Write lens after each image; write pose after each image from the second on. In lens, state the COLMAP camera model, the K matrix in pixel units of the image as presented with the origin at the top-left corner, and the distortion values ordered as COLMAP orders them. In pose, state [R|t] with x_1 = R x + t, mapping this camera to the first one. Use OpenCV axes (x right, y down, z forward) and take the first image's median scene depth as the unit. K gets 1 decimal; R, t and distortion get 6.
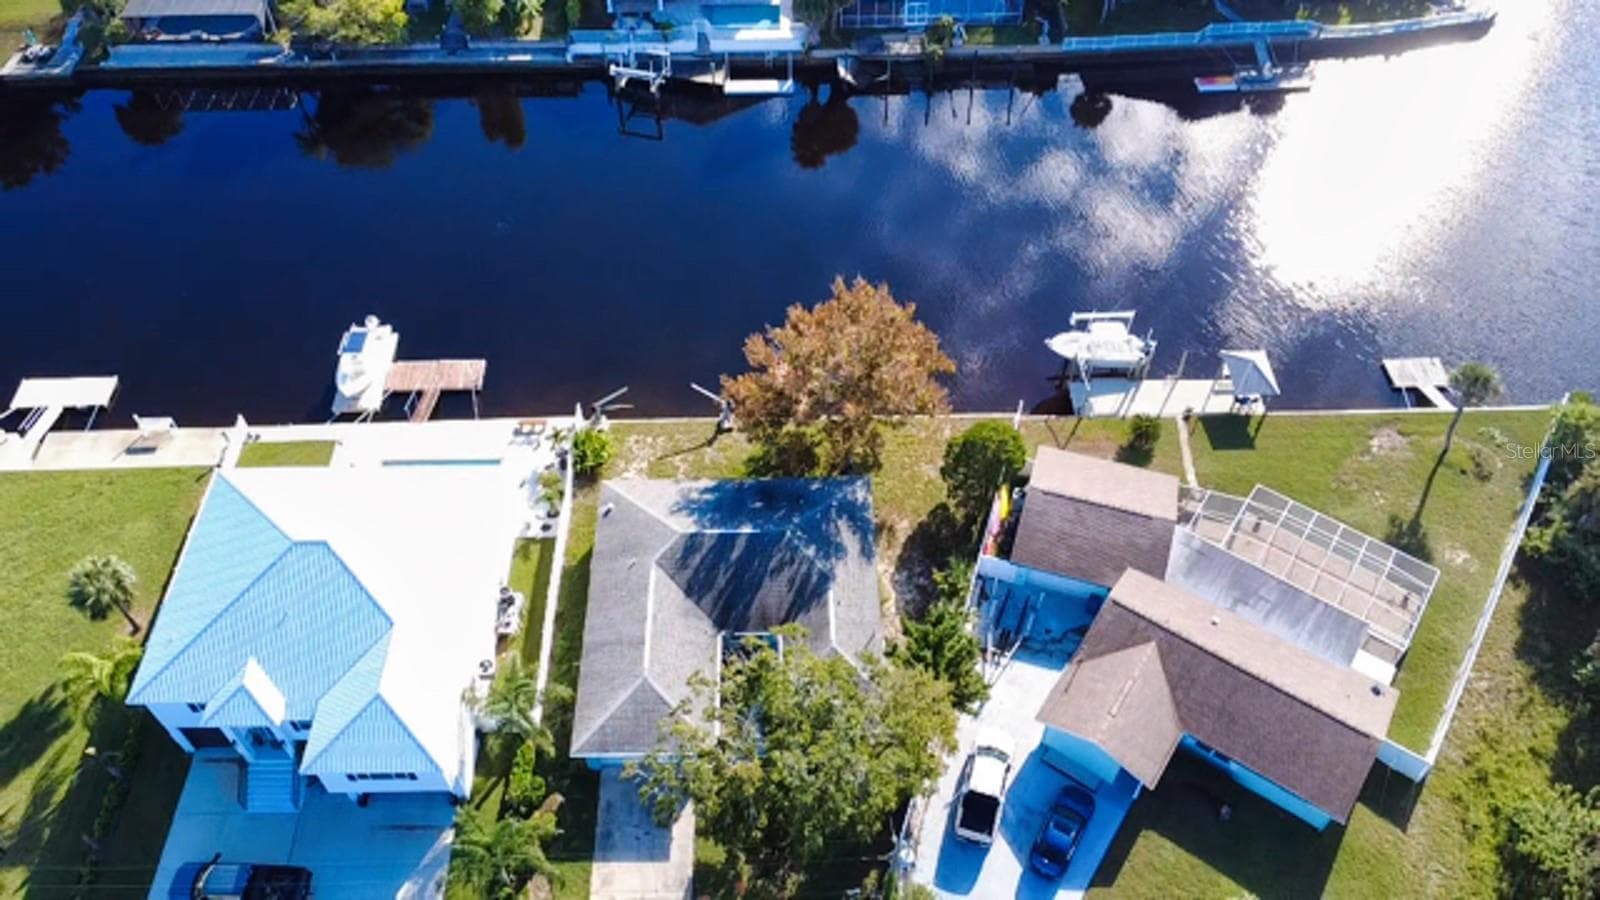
lens RADIAL K [[1182.8, 0, 800.0], [0, 1182.8, 450.0], [0, 0, 1]] dist [0.000094, -0.004617]
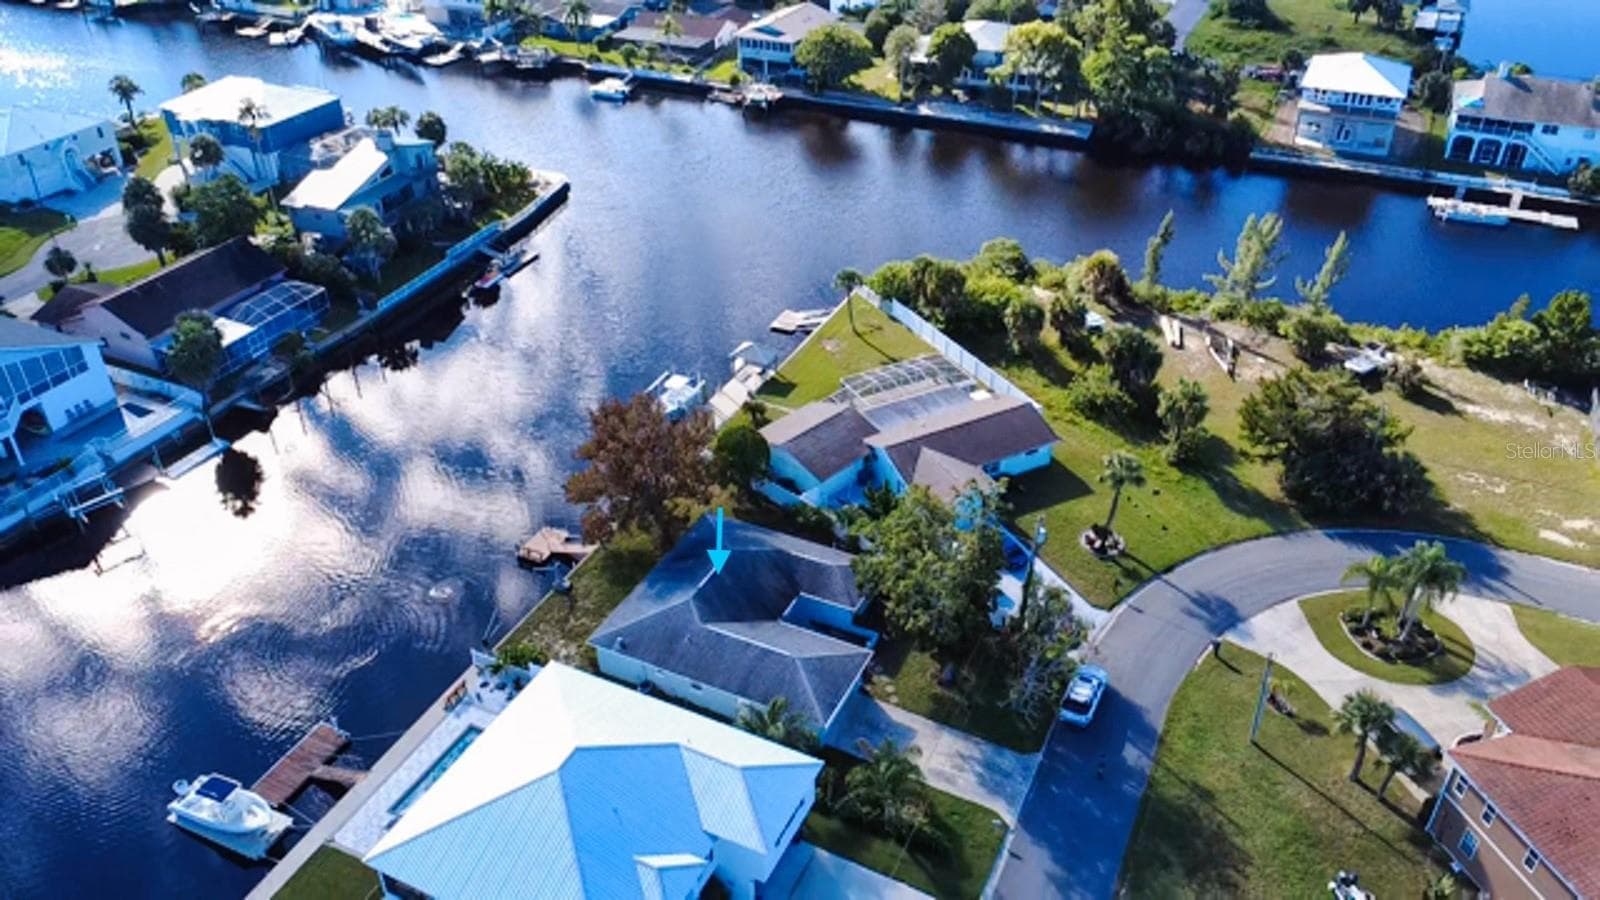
lens RADIAL K [[1182.8, 0, 800.0], [0, 1182.8, 450.0], [0, 0, 1]] dist [0.000094, -0.004617]
pose [[0.443770, -0.489255, 0.750798, -0.747459], [0.685614, 0.724865, 0.067114, -0.037493], [-0.577063, 0.484975, 0.657113, 0.055809]]
